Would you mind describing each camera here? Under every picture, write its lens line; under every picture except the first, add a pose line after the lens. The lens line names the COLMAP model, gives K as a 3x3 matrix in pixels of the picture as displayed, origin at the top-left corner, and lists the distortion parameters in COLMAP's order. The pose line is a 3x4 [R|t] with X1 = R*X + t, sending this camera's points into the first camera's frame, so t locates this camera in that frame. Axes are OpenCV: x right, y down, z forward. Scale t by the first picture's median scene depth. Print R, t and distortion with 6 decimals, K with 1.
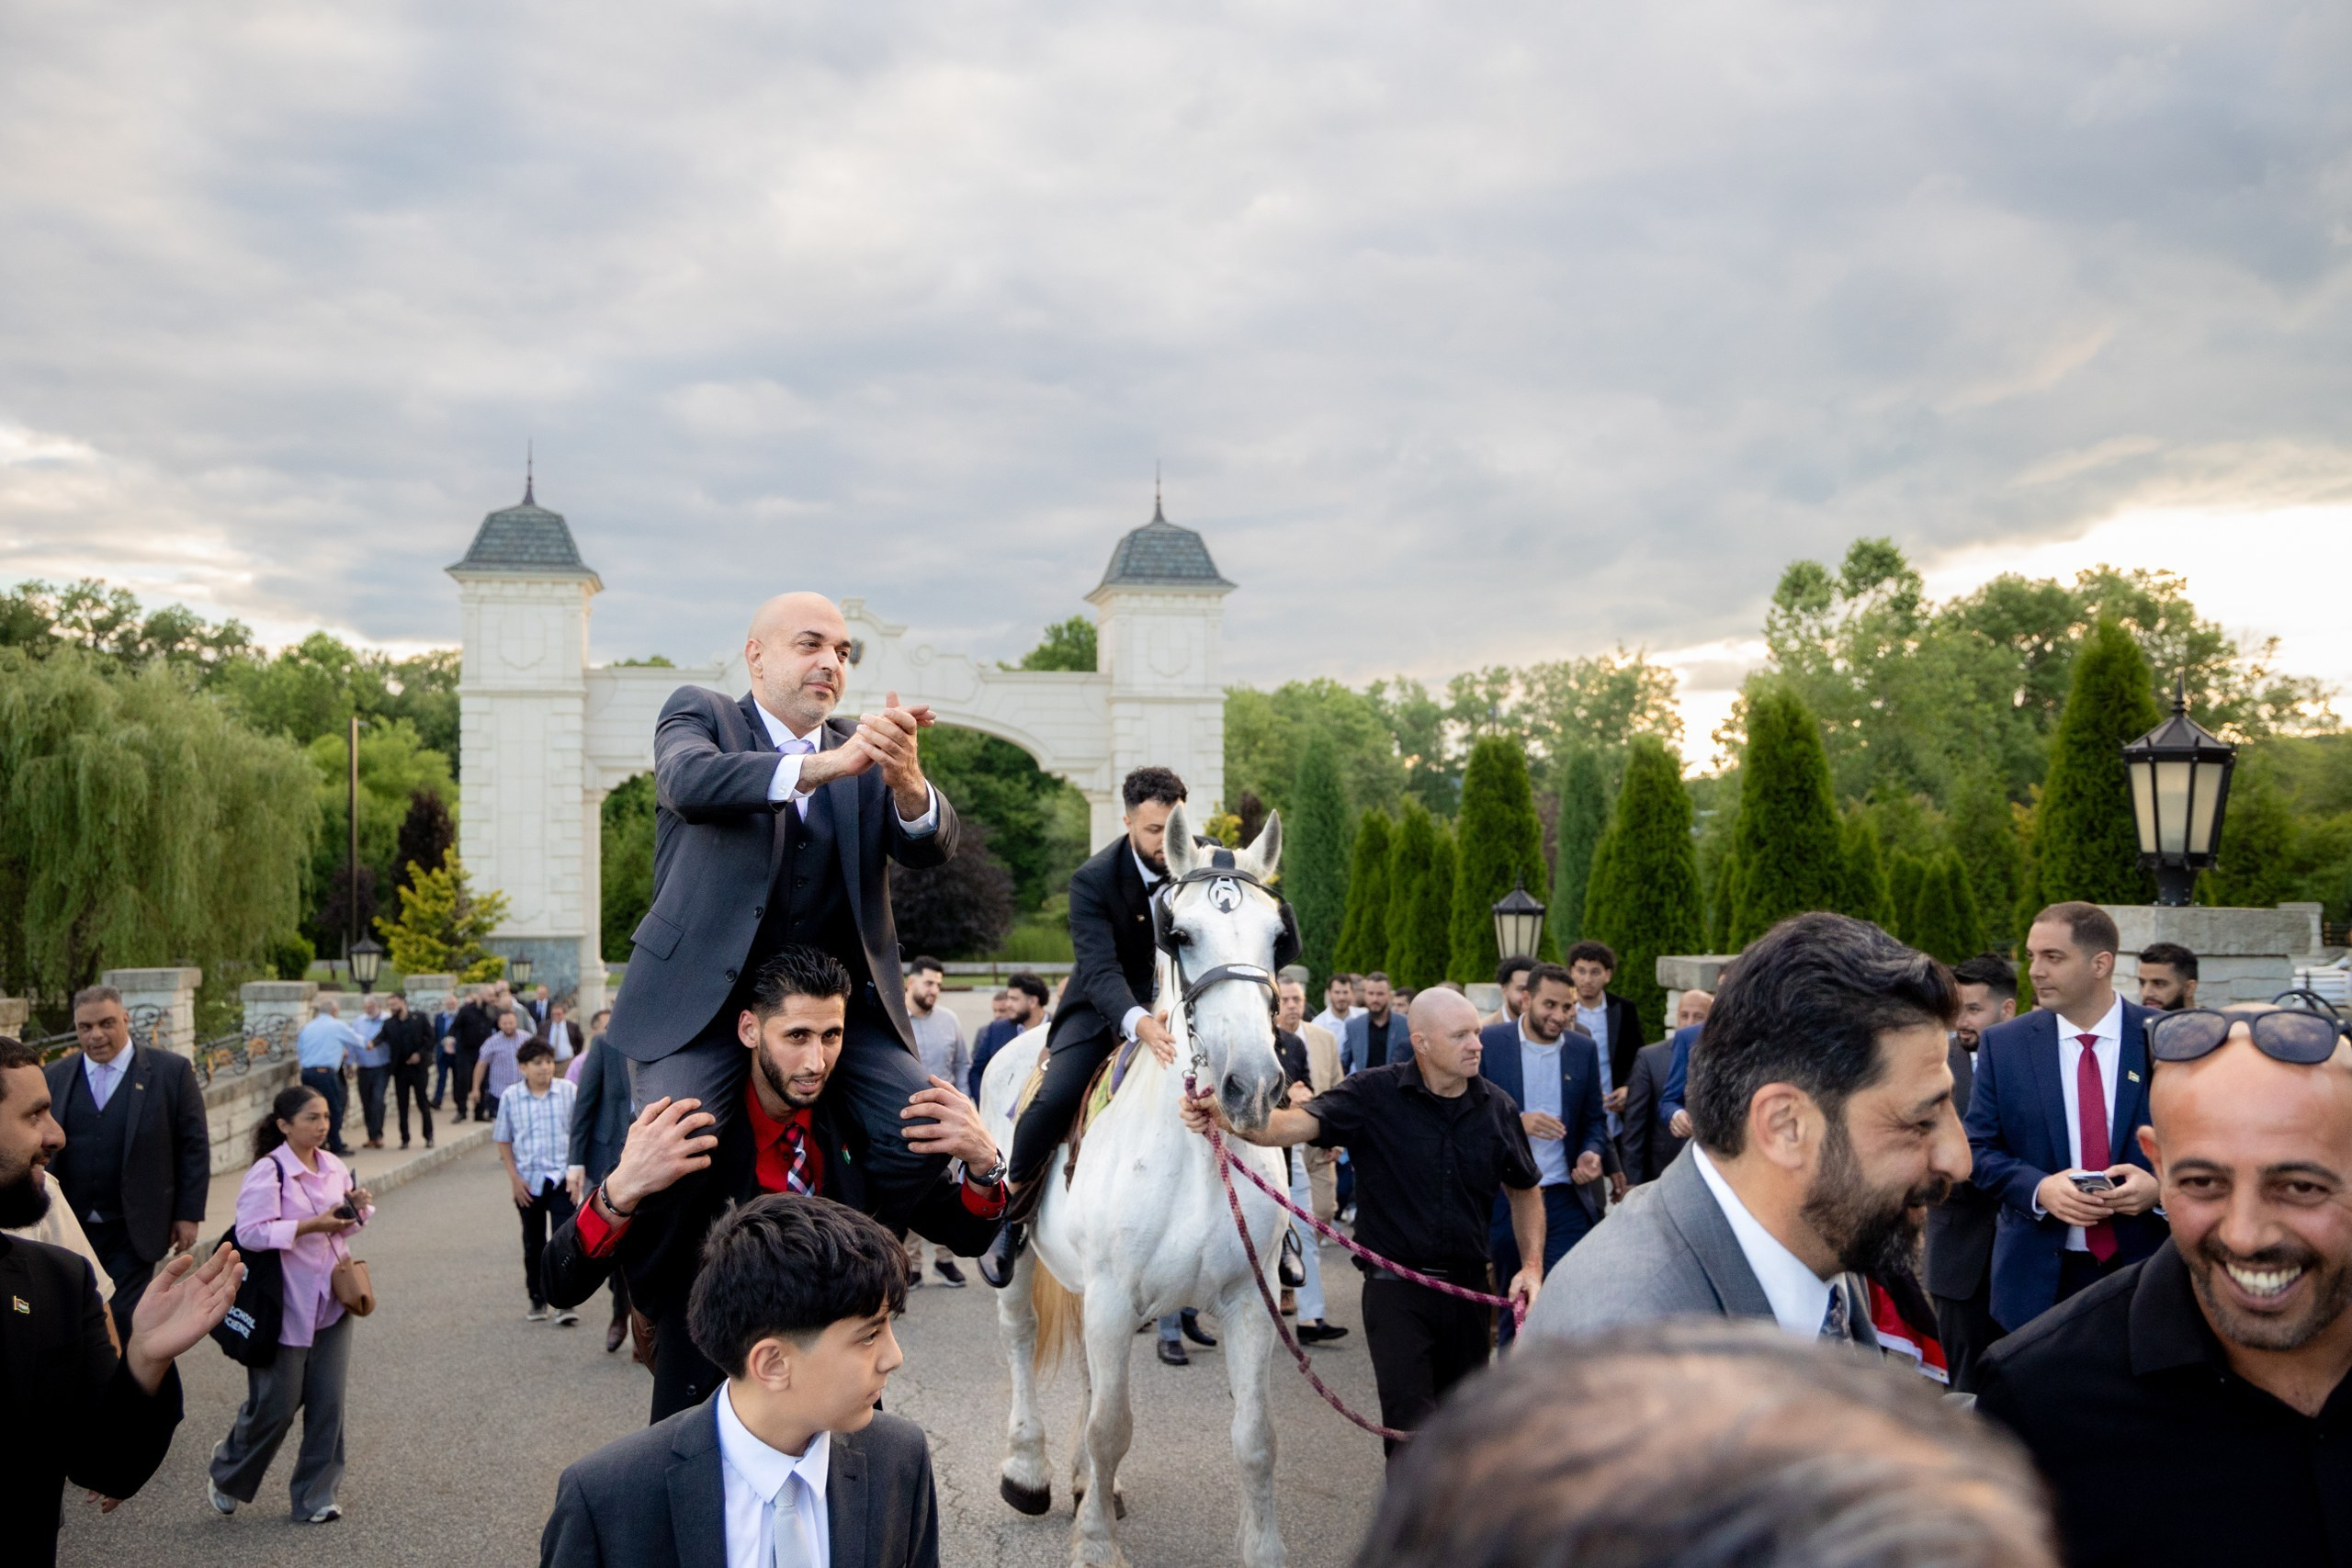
lens RADIAL K [[2102.3, 0, 1176.5], [0, 2102.3, 779.0], [0, 0, 1]] dist [0.015621, 0.020176]
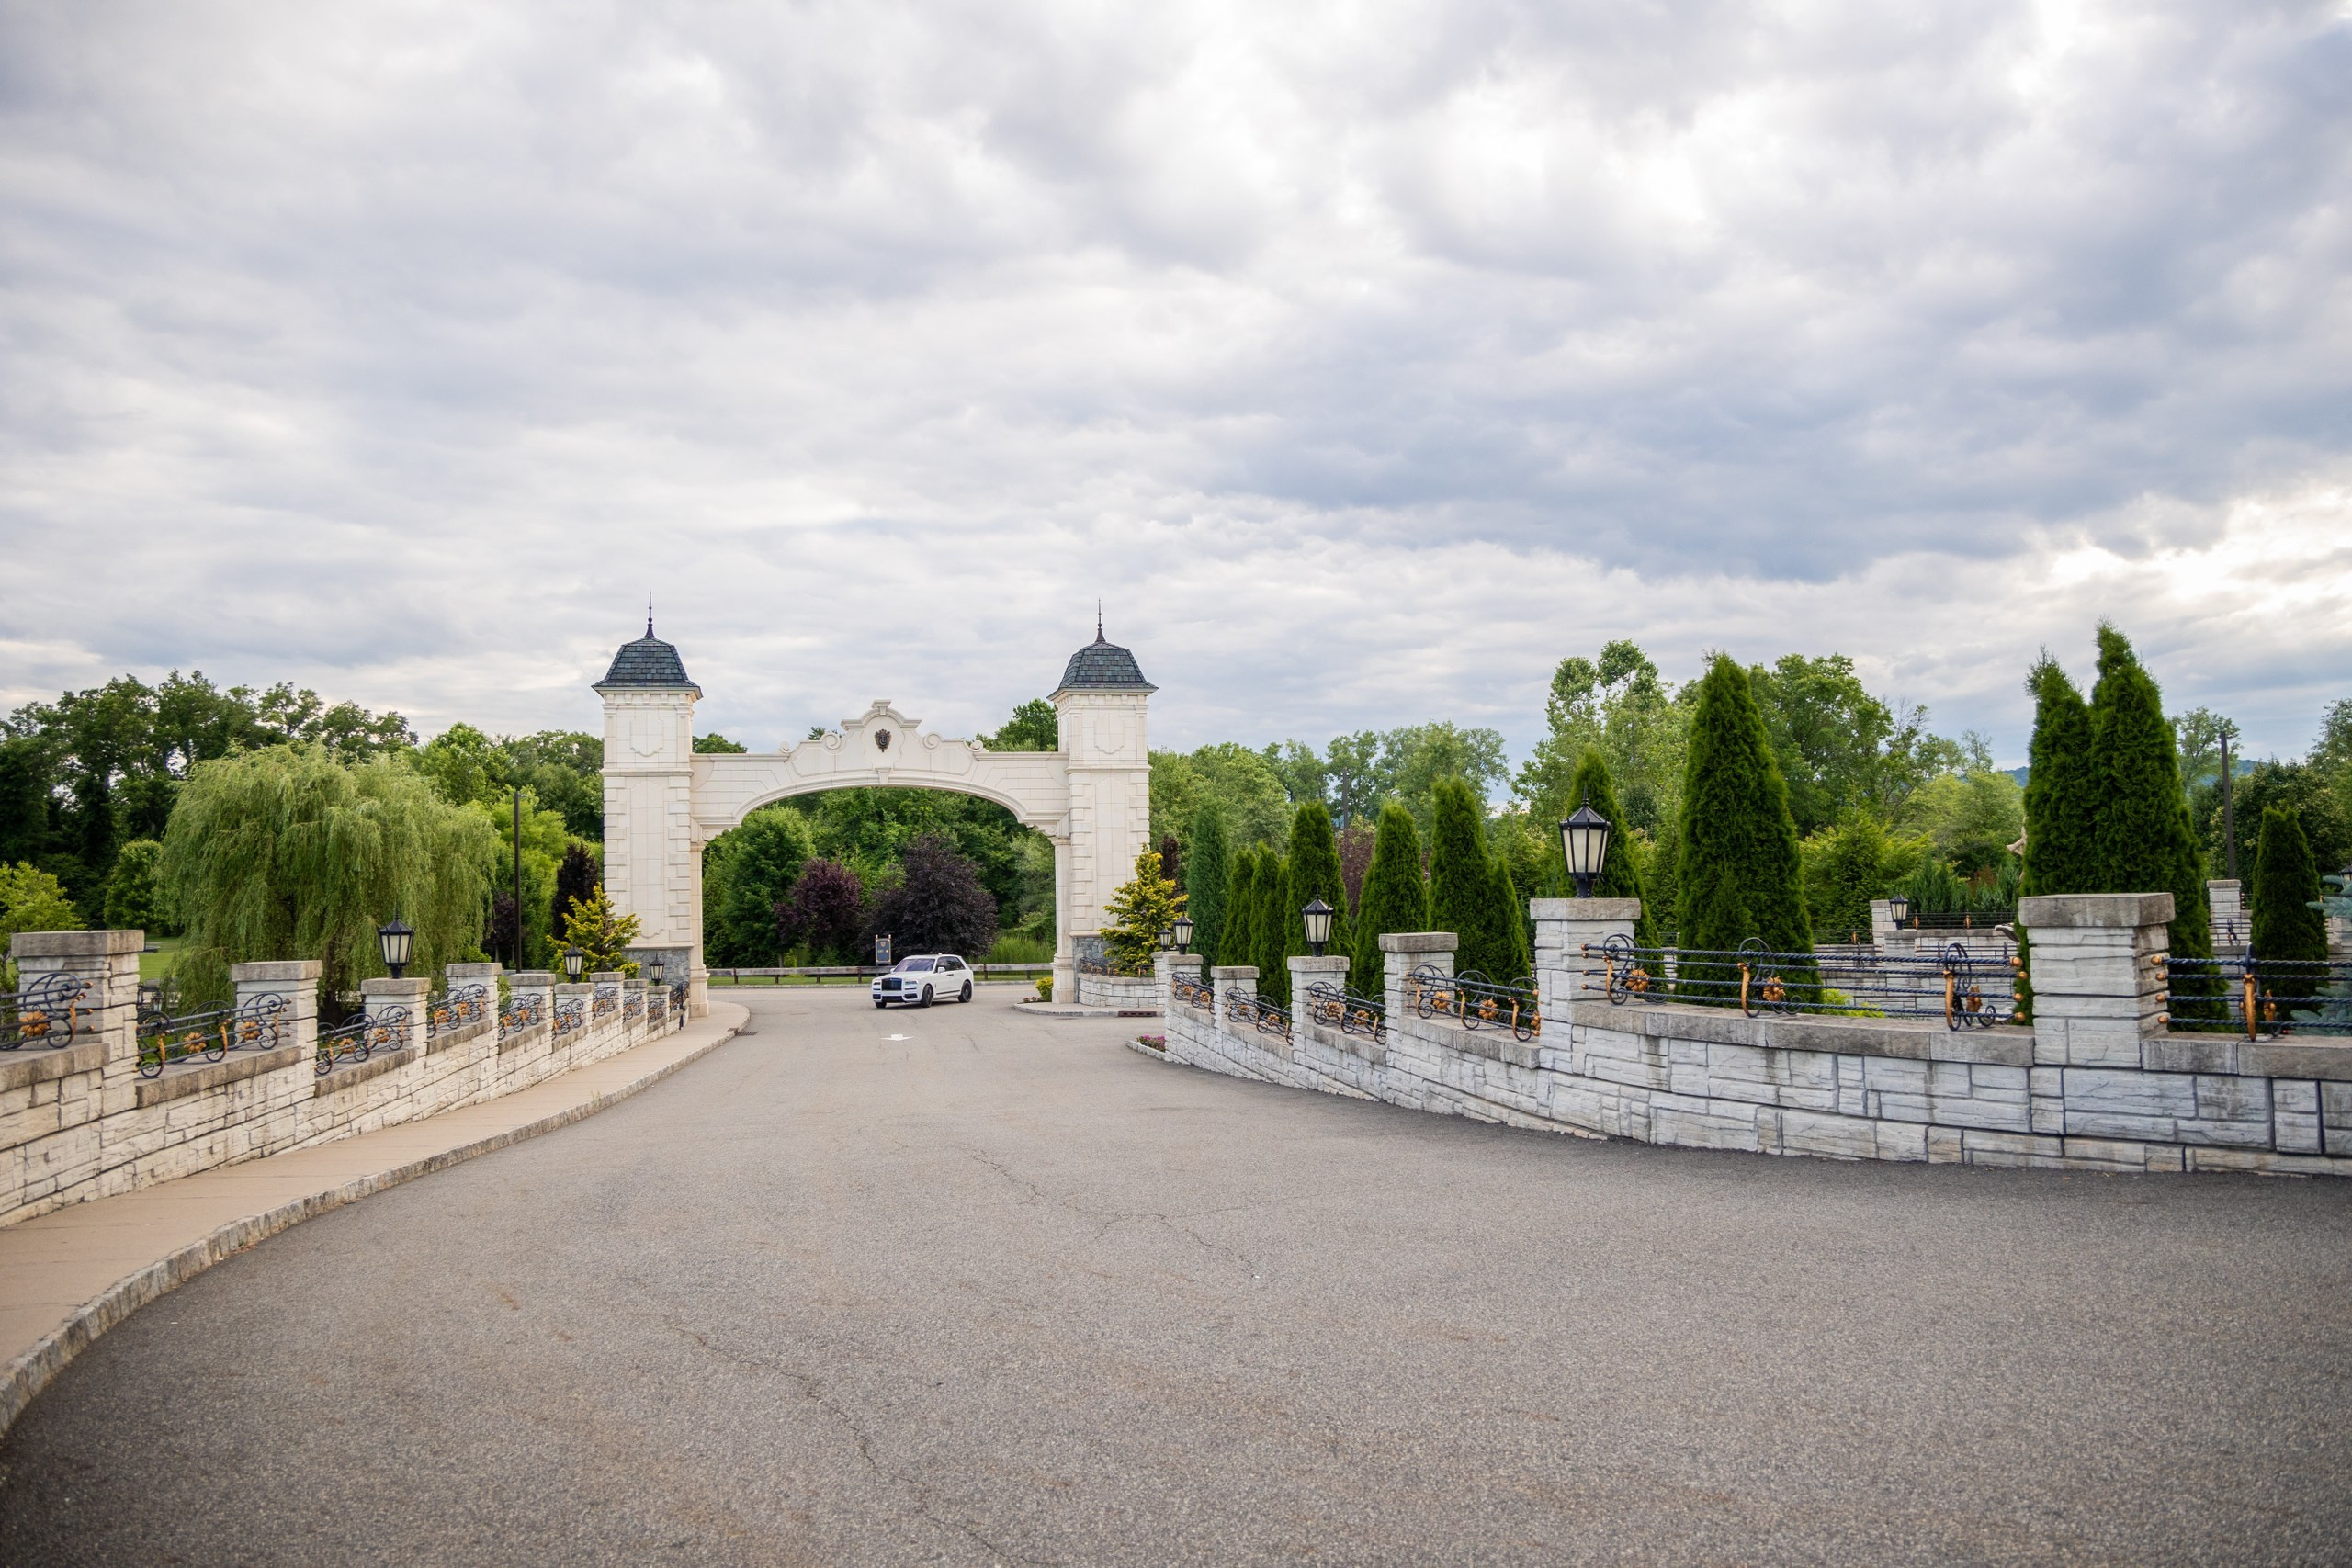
lens RADIAL K [[1672.3, 0, 1175.4], [0, 1672.3, 773.7], [0, 0, 1]] dist [-0.069929, 0.044288]
pose [[0.999288, -0.014947, 0.034644, 0.001541], [0.015920, 0.999481, -0.028005, -0.003808], [-0.034207, 0.028537, 0.999007, -0.105394]]
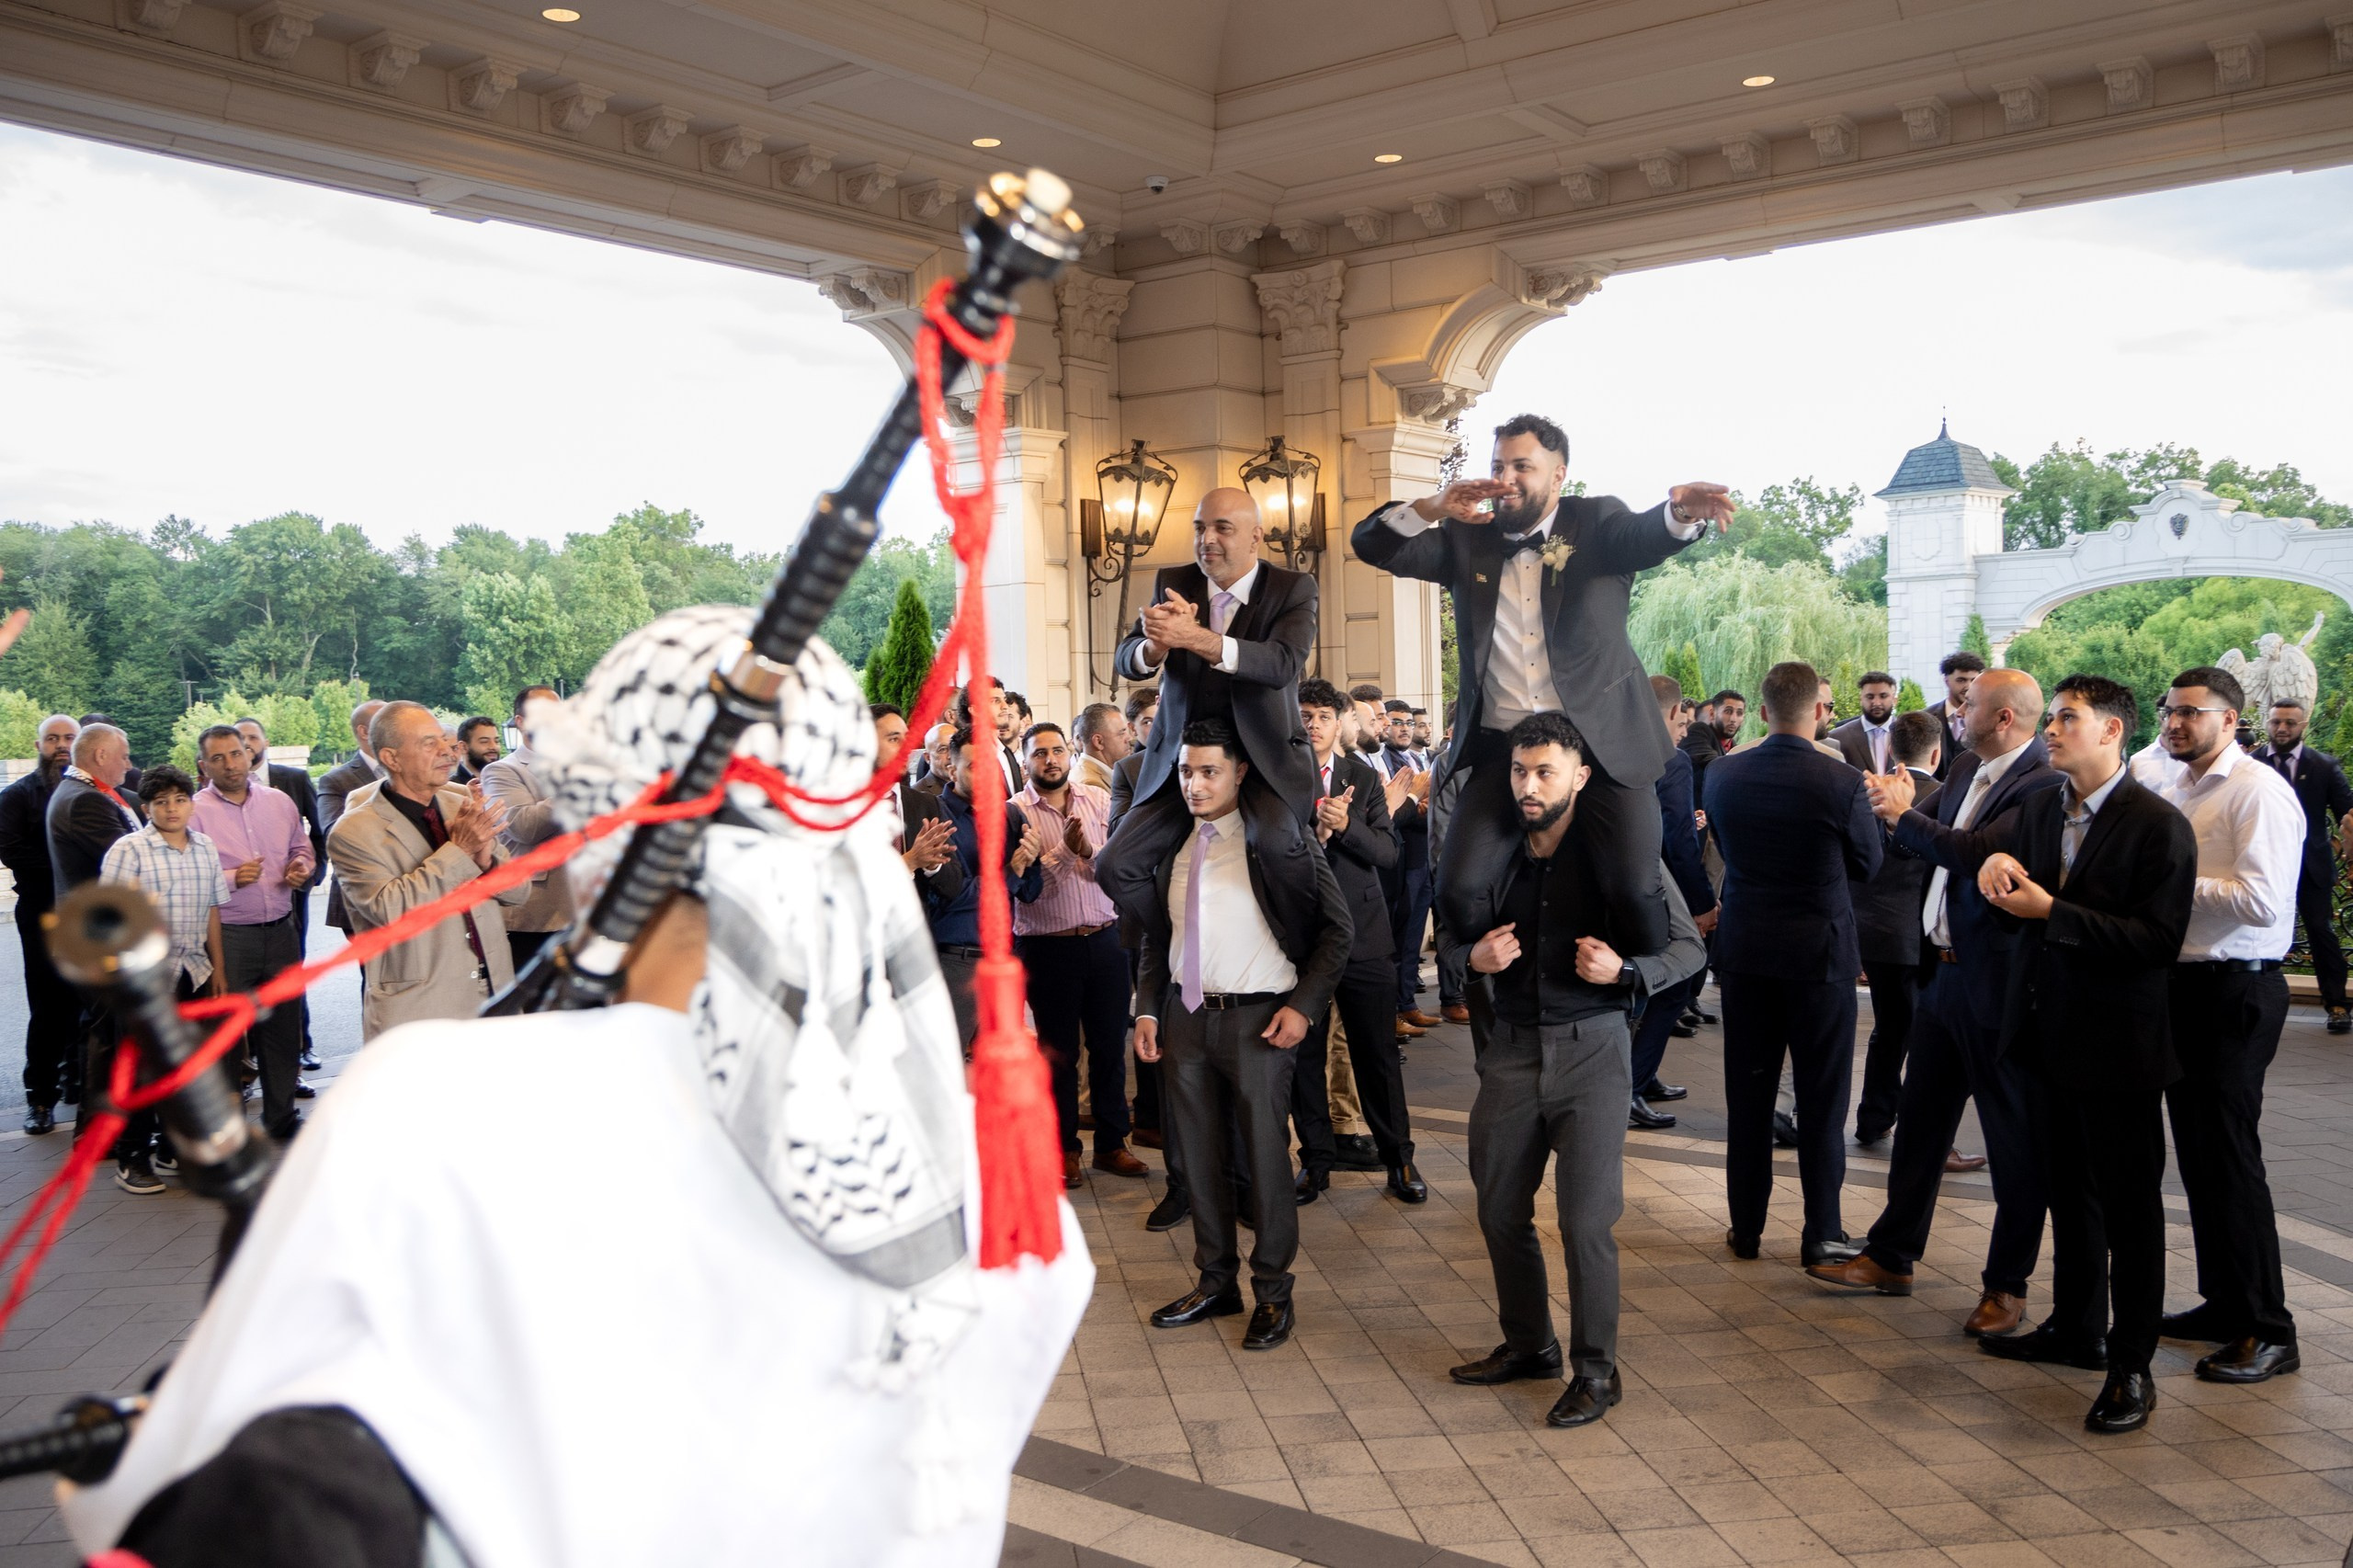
lens RADIAL K [[1973.5, 0, 1187.1], [0, 1973.5, 794.3], [0, 0, 1]] dist [-0.049081, 0.039095]
pose [[0.496834, 0.038231, -0.867003, 0.542174], [0.049692, 0.996137, 0.072401, -0.014670], [0.866422, -0.079054, 0.493015, -0.078864]]
